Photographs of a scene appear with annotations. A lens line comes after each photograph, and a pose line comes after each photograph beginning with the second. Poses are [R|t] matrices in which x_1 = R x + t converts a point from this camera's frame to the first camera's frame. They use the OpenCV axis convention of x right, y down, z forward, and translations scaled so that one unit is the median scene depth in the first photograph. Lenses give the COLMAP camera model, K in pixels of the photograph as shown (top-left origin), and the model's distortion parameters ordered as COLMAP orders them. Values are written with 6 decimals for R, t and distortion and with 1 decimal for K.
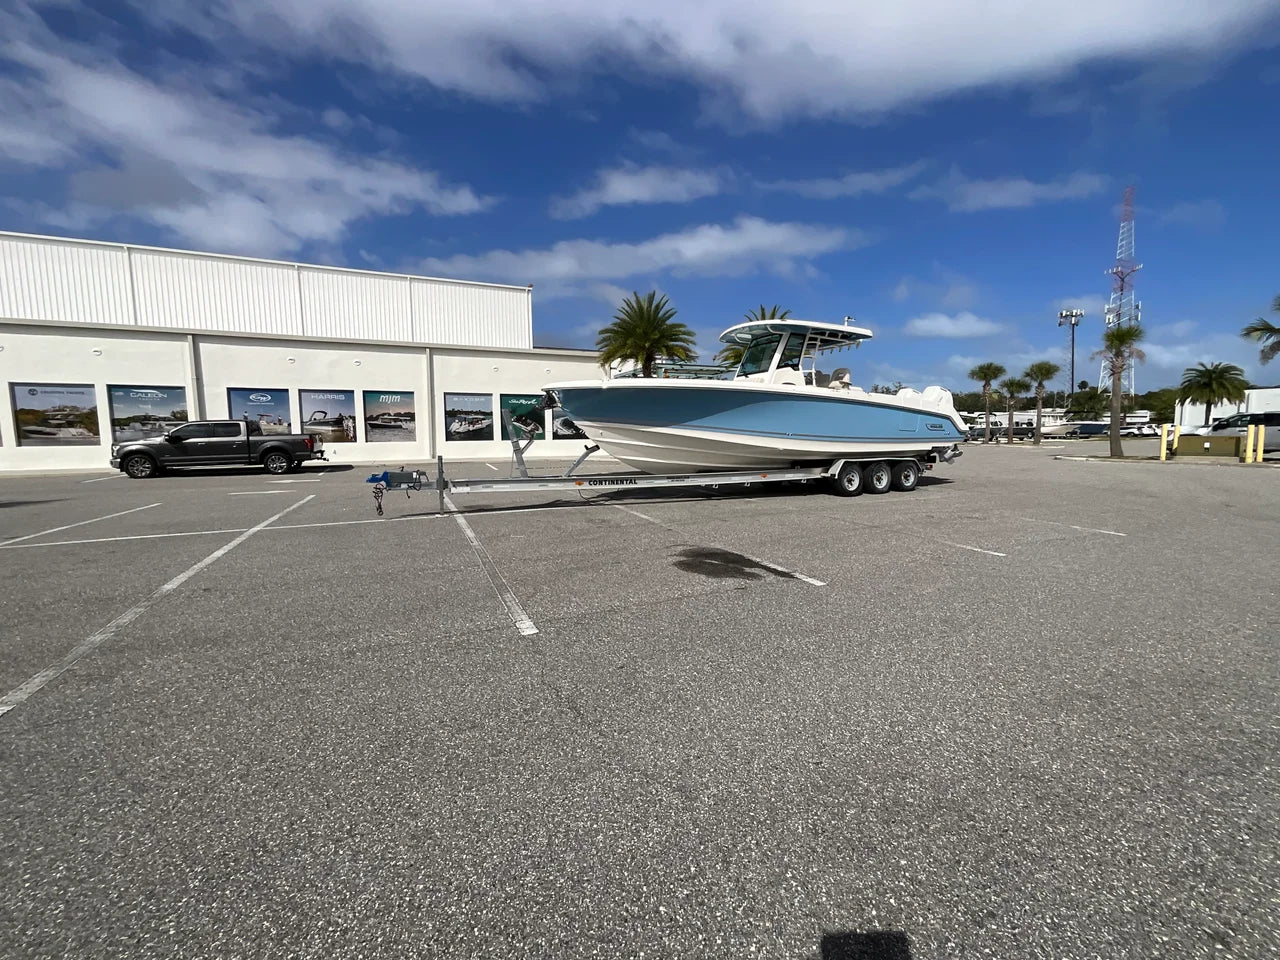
lens RADIAL K [[516.8, 0, 642.4], [0, 516.8, 474.1], [0, 0, 1]] dist [0.001054, -0.000884]
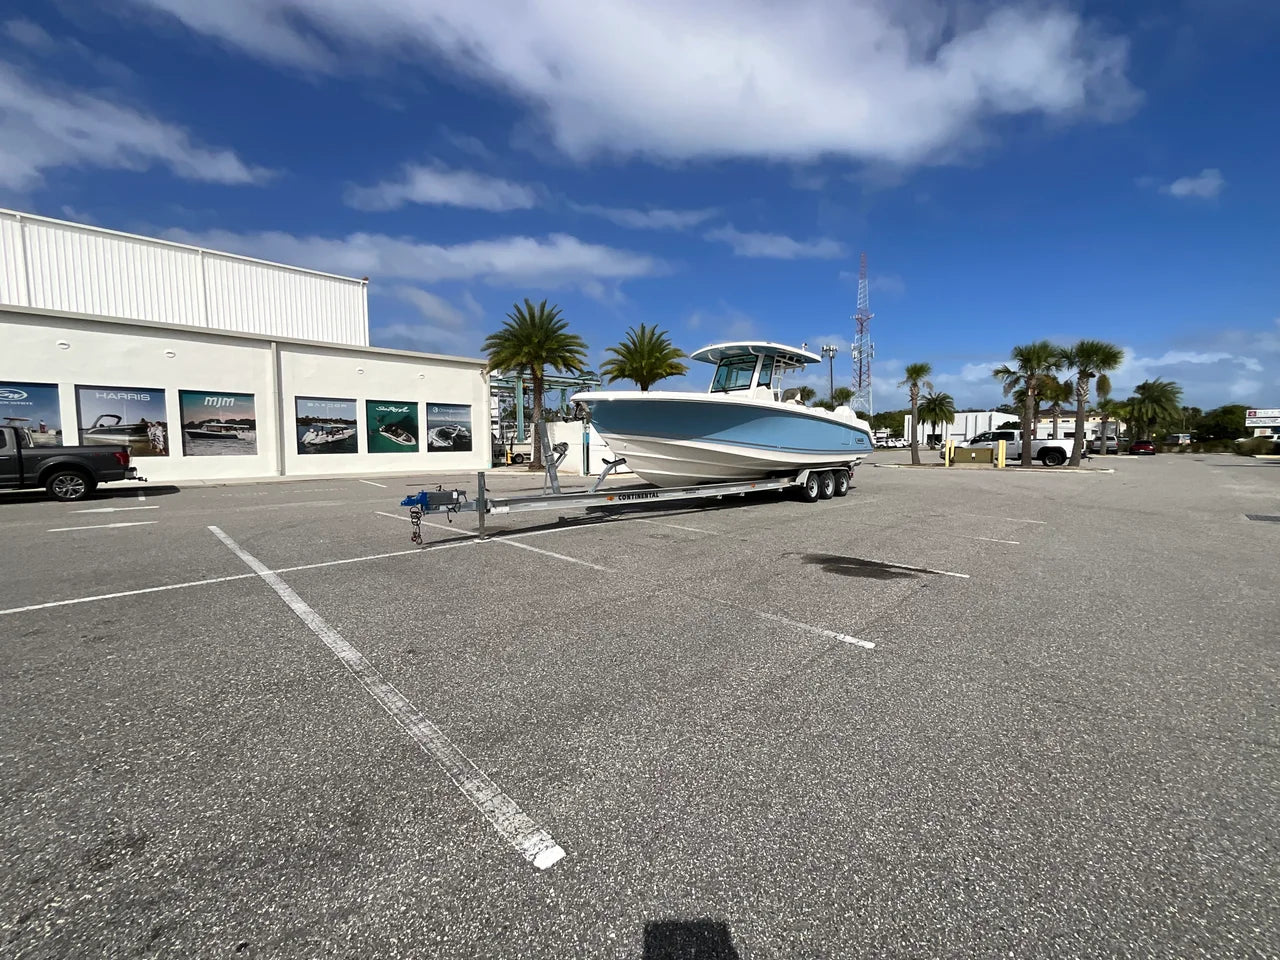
lens RADIAL K [[520.2, 0, 637.5], [0, 520.2, 462.0], [0, 0, 1]] dist [0.000071, -0.000355]
pose [[0.938622, -0.009224, 0.344825, -0.159178], [0.025139, 0.998813, -0.041711, -0.003106], [-0.344031, 0.047819, 0.937740, 0.030607]]
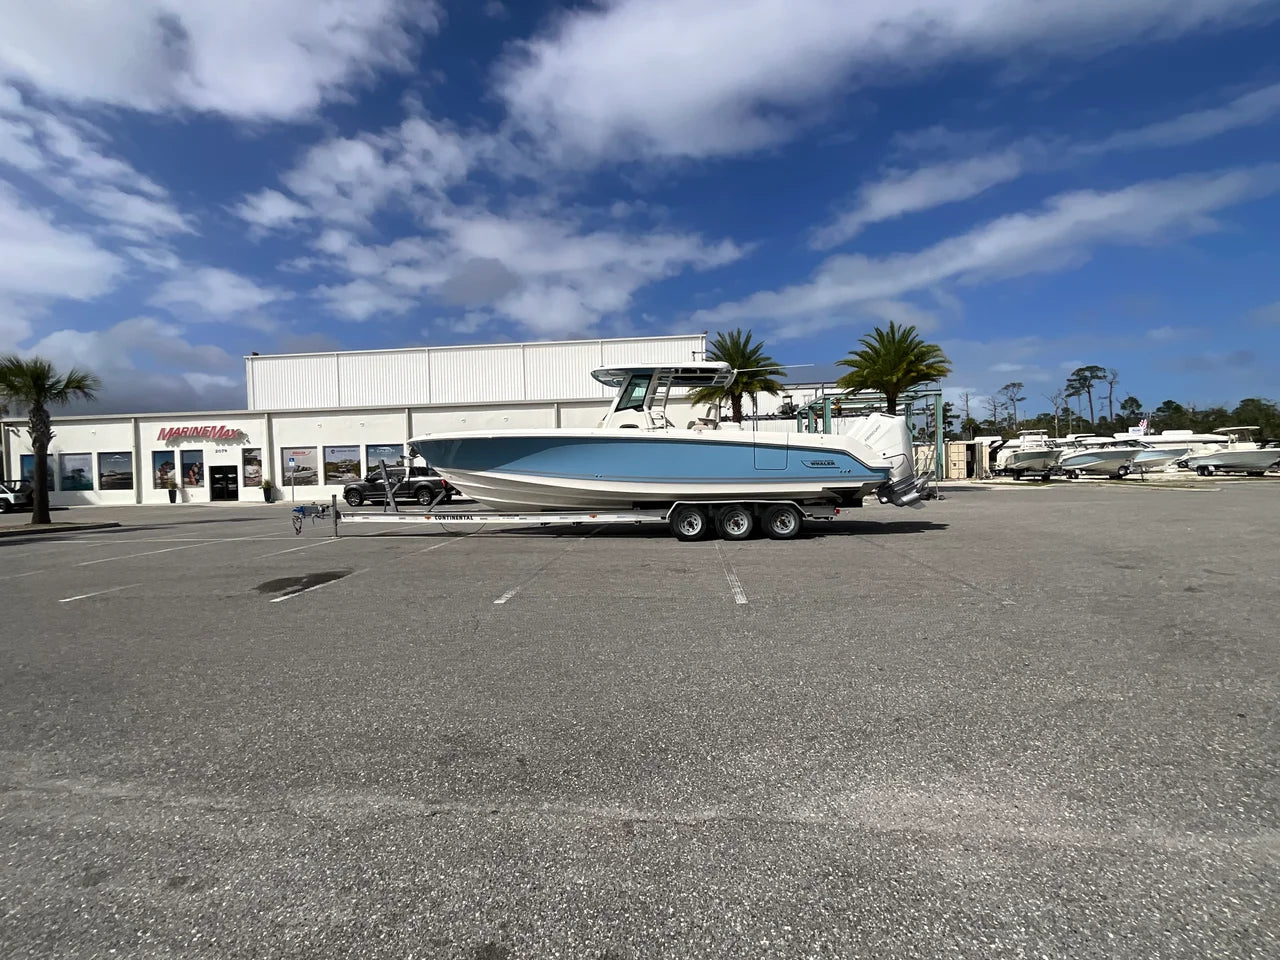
lens RADIAL K [[523.1, 0, 640.0], [0, 523.1, 480.0], [0, 0, 1]] dist [0.011104, -0.005911]
pose [[0.867151, -0.004687, -0.498023, 0.367629], [-0.024775, 0.998312, -0.052535, -0.007174], [0.497429, 0.057894, 0.865571, 0.063034]]
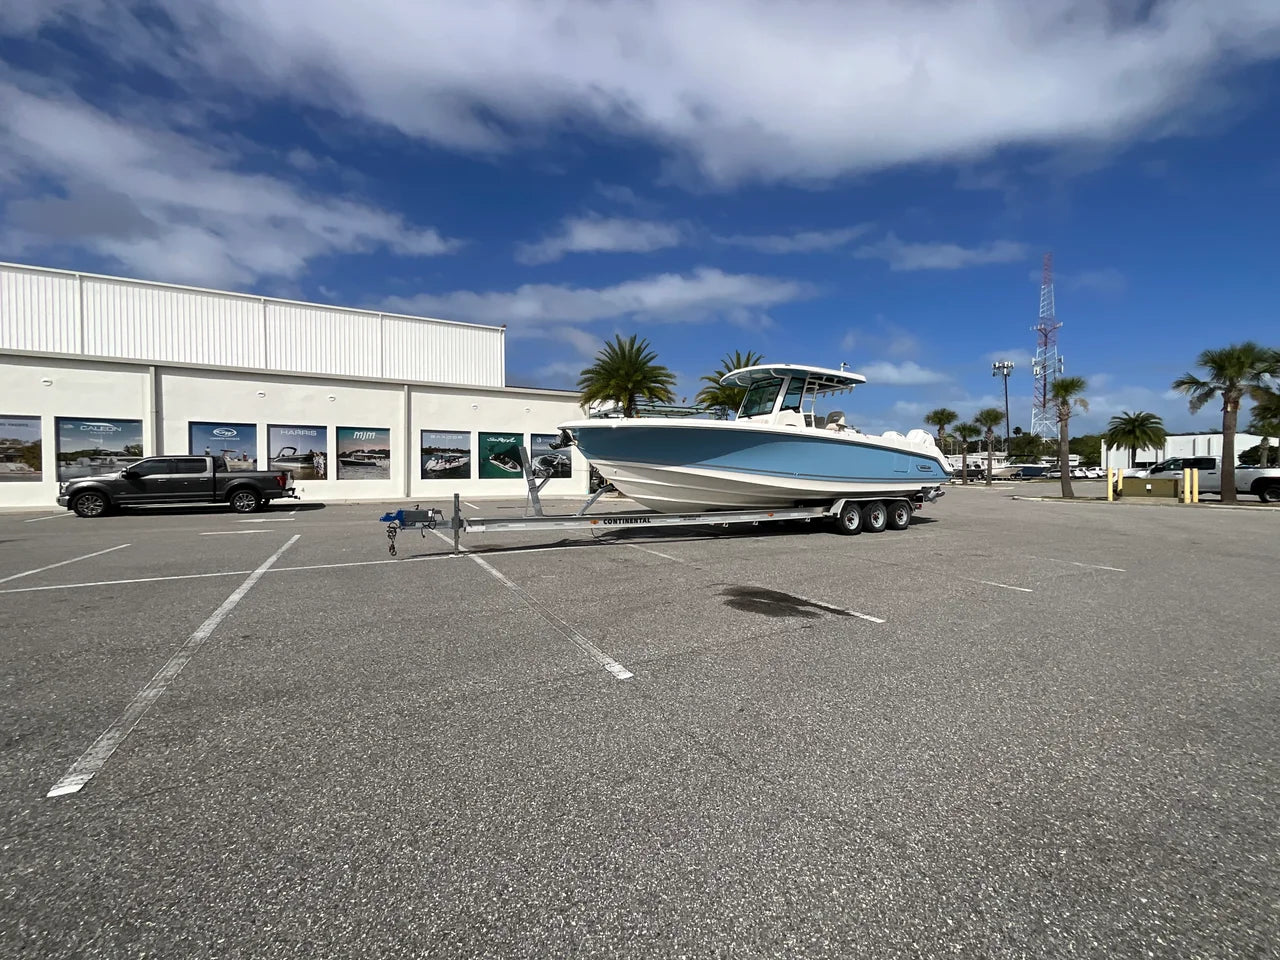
lens RADIAL K [[516.7, 0, 640.5], [0, 516.7, 471.7], [0, 0, 1]] dist [-0.000040, -0.000639]
pose [[0.997185, 0.006885, 0.074662, -0.042479], [-0.000800, 0.996695, -0.081234, 0.000713], [-0.074974, 0.080945, 0.993895, 0.001452]]
